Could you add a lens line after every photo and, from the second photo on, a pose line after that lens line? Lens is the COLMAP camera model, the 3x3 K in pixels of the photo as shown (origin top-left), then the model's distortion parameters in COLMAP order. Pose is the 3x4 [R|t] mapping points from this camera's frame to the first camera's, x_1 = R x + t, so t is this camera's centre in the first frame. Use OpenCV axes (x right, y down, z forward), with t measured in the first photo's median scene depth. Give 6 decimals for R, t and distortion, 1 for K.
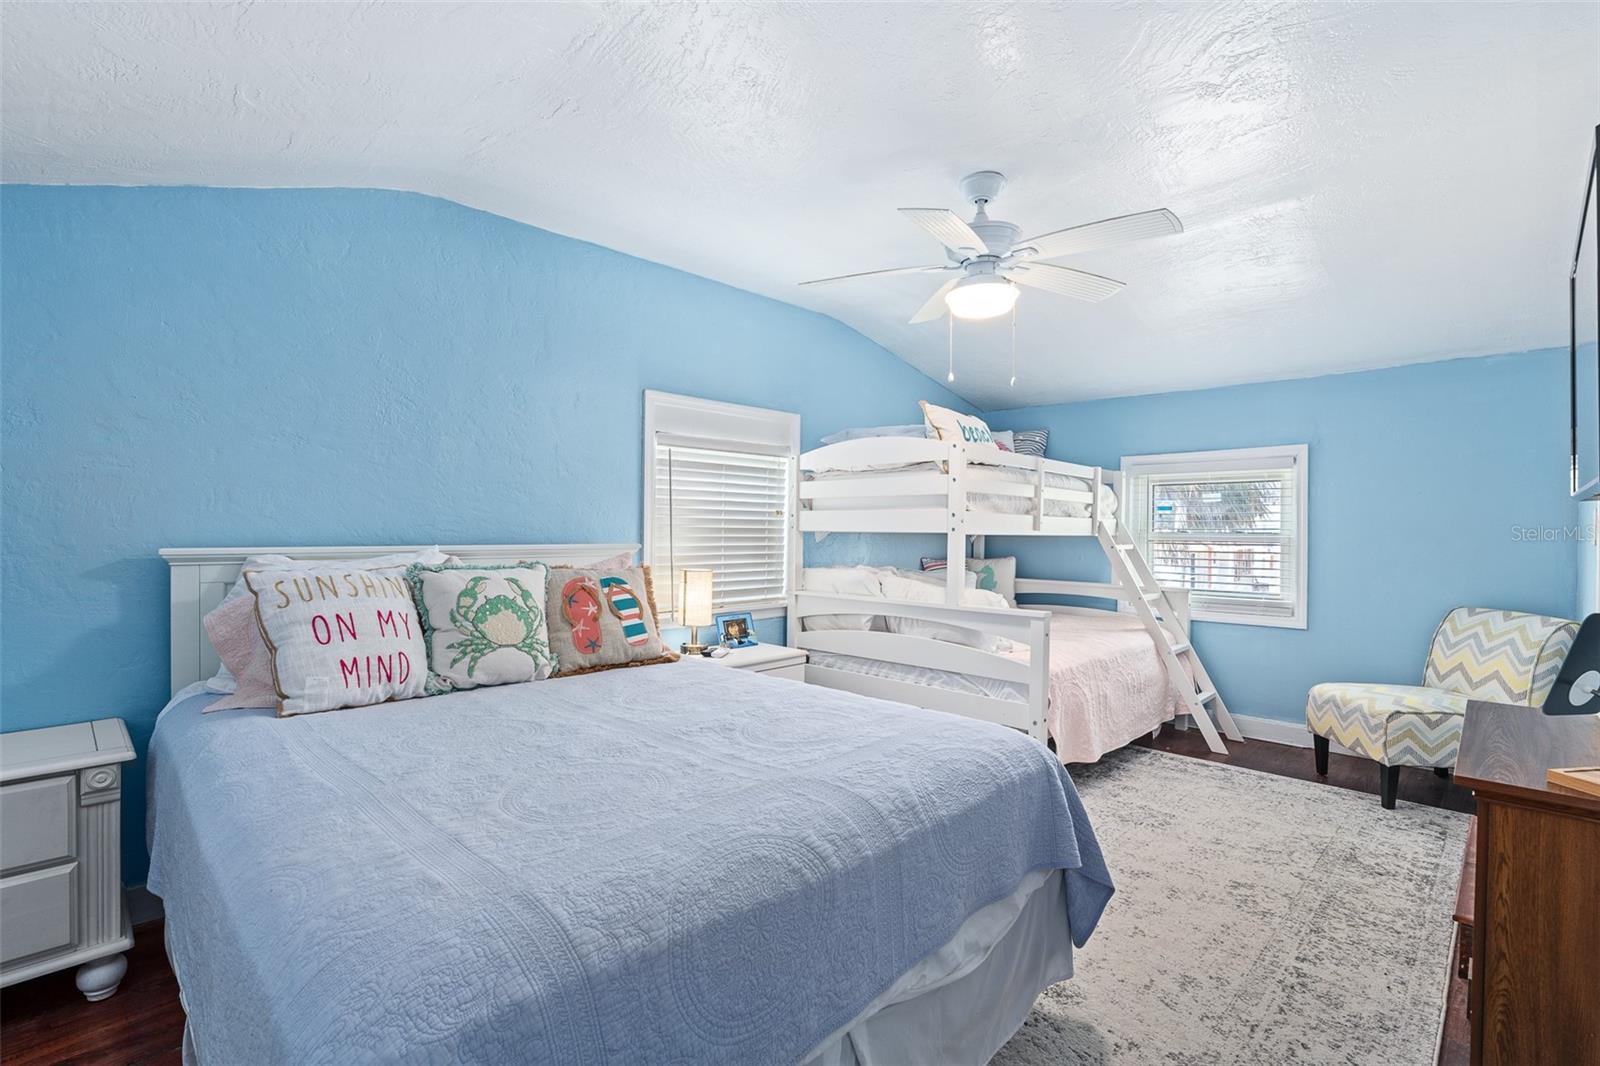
lens RADIAL K [[722.9, 0, 805.4], [0, 722.9, 540.7], [0, 0, 1]] dist [-0.004811, 0.000303]
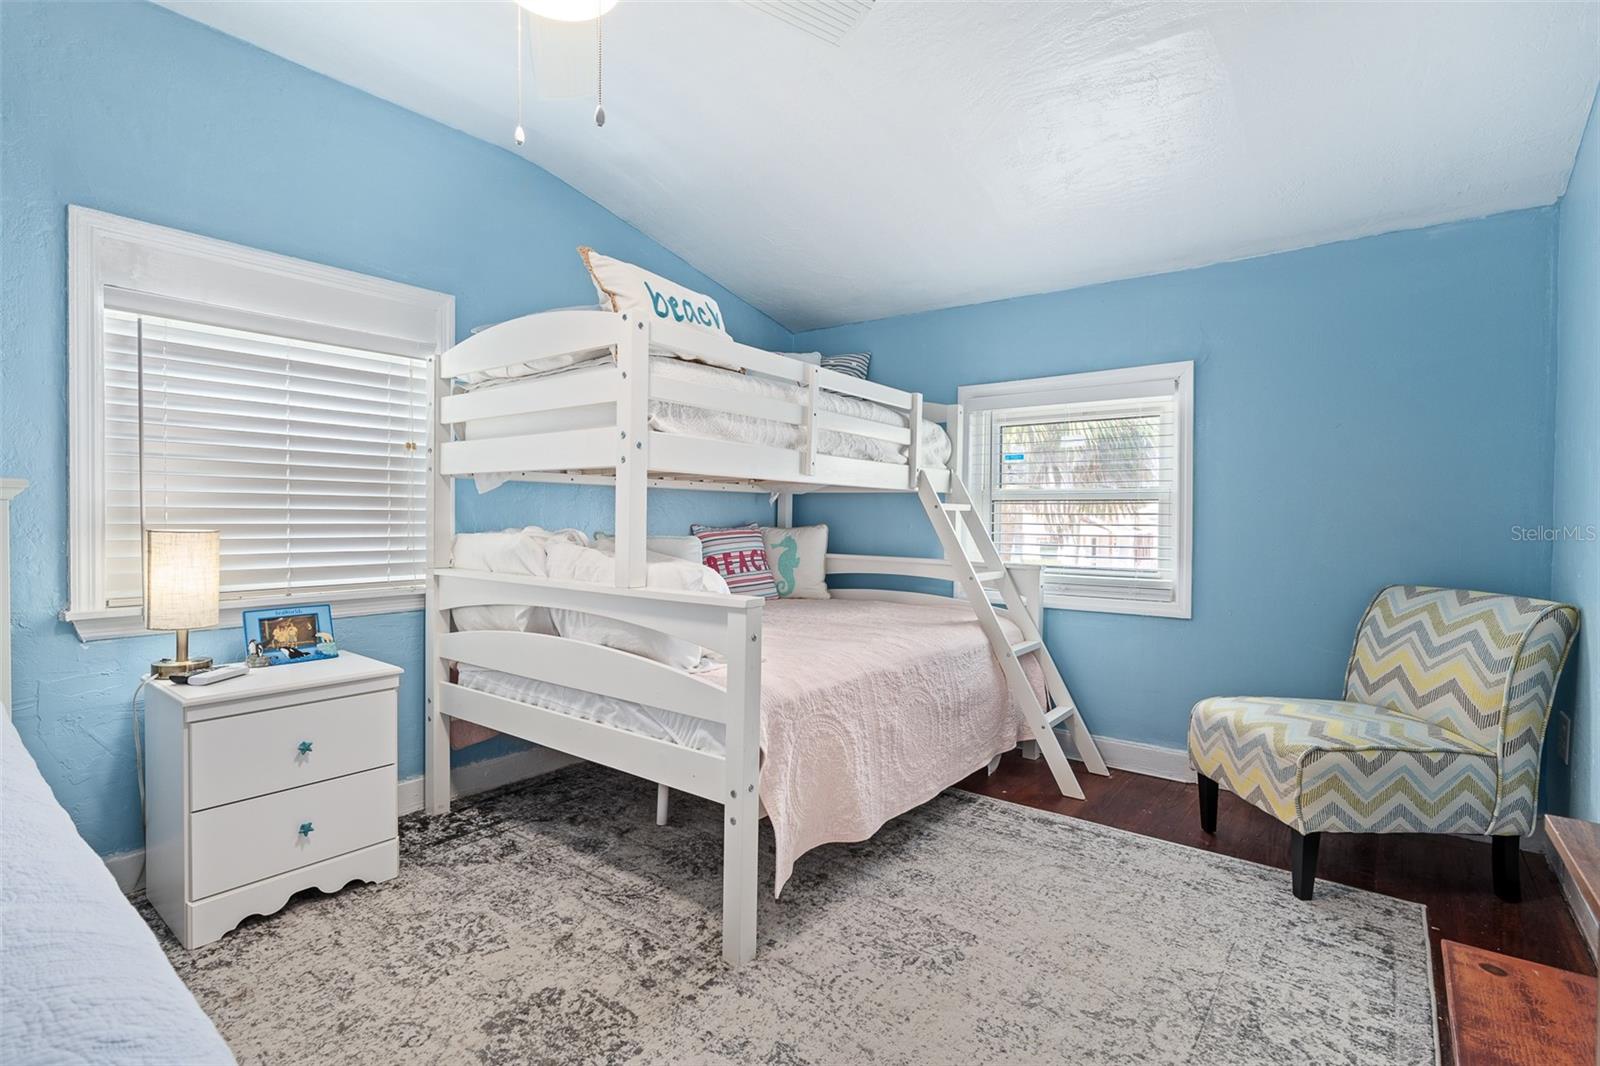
lens RADIAL K [[750.7, 0, 799.9], [0, 750.7, 530.1], [0, 0, 1]] dist [-0.007258, 0.000562]
pose [[0.993663, -0.000155, 0.112399, 0.263895], [-0.000325, 0.999991, 0.004248, 0.037049], [-0.112399, -0.004258, 0.993654, 0.356343]]
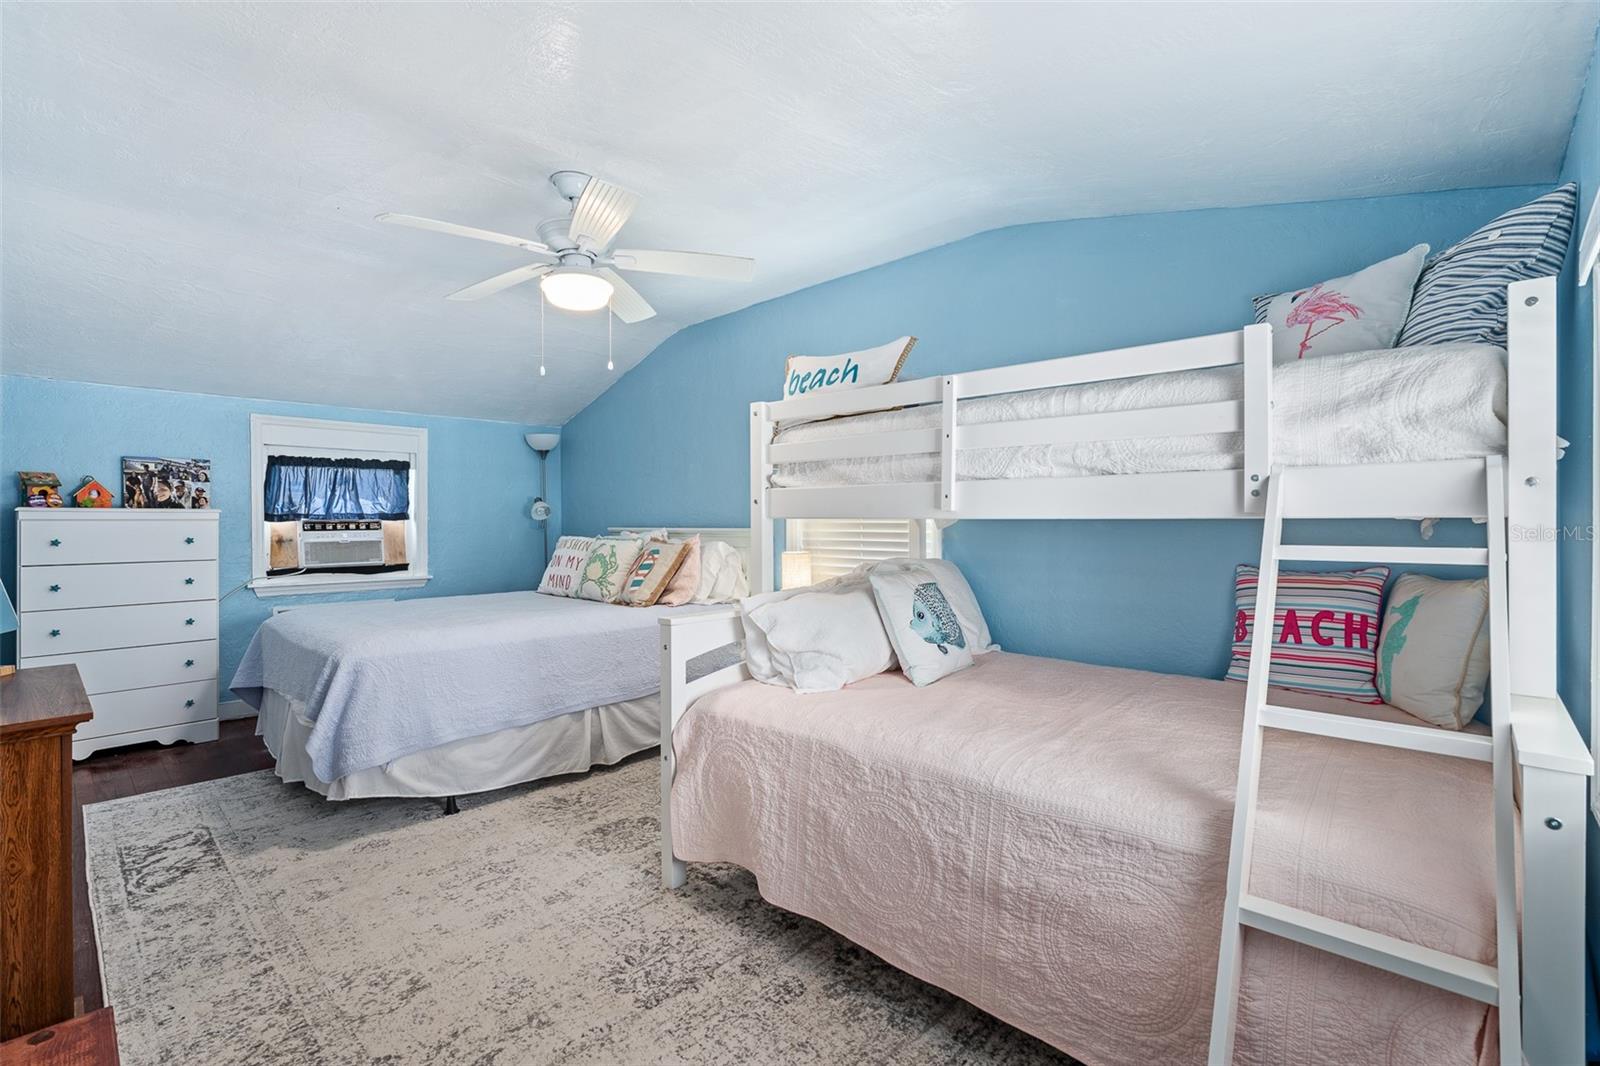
lens RADIAL K [[722.9, 0, 802.9], [0, 722.9, 519.2], [0, 0, 1]] dist [-0.004811, 0.000303]
pose [[0.017409, -0.009579, -0.999803, 0.963112], [-0.010166, 0.999901, -0.009757, -0.000652], [0.999797, 0.010334, 0.017310, 0.982158]]
